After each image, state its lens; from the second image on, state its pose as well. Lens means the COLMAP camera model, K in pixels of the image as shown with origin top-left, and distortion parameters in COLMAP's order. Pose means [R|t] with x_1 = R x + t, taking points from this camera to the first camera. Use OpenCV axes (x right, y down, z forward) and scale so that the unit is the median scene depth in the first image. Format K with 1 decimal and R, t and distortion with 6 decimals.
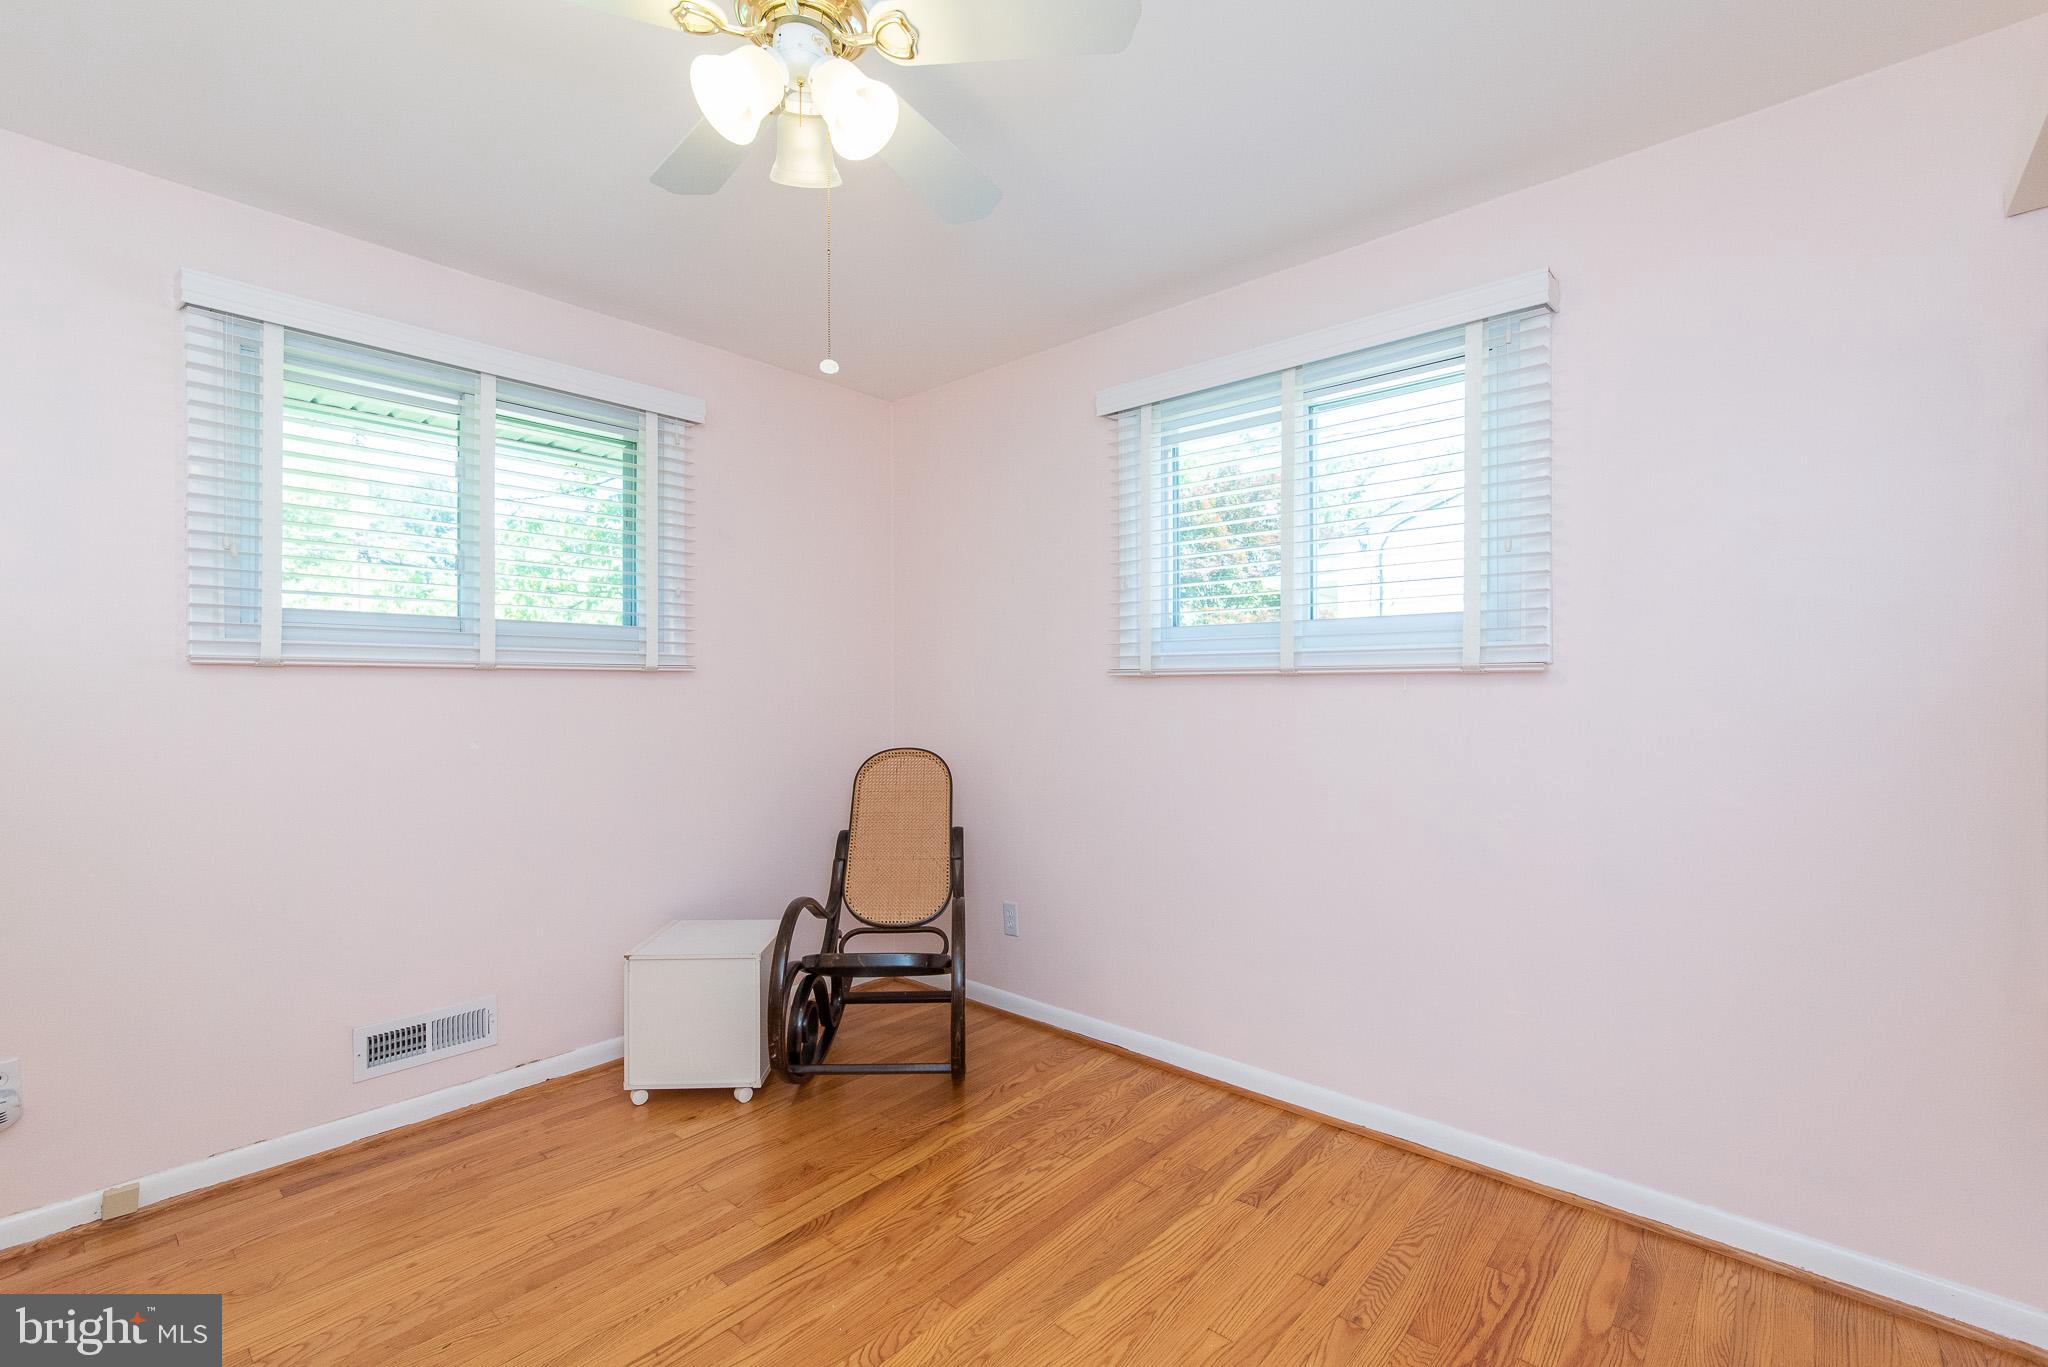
lens RADIAL K [[917.9, 0, 1027.9], [0, 917.9, 673.6], [0, 0, 1]] dist [0.011812, -0.000135]
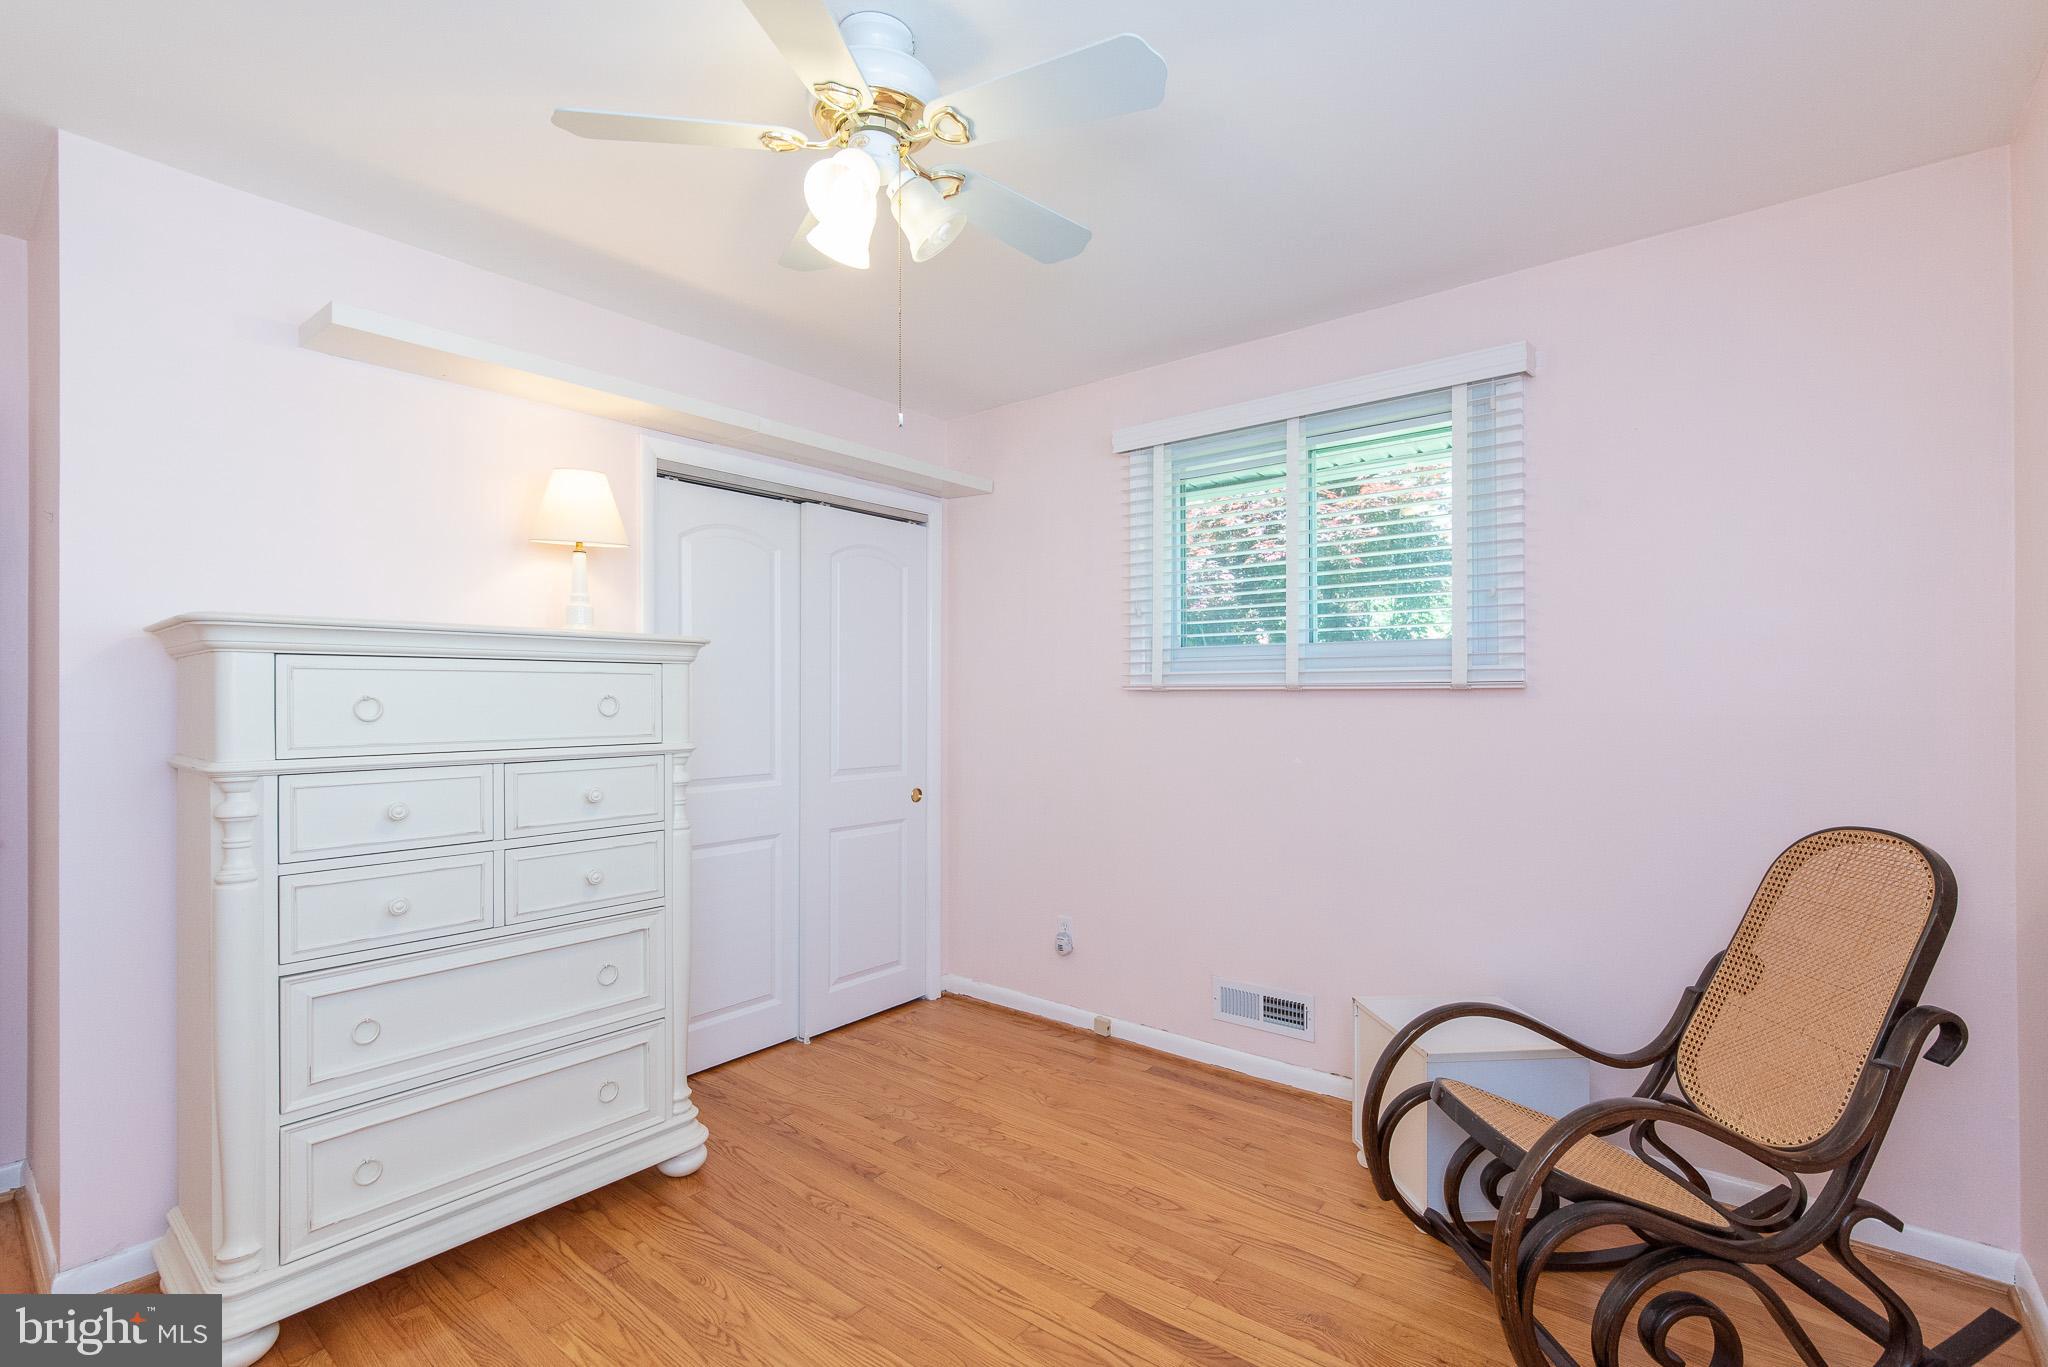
lens RADIAL K [[917.9, 0, 1020.3], [0, 917.9, 703.0], [0, 0, 1]] dist [0.011812, -0.000135]
pose [[0.036256, 0.002450, -0.999340, 0.552538], [0.016959, 0.999851, 0.003067, -0.000342], [0.999199, -0.017059, 0.036209, 0.735027]]
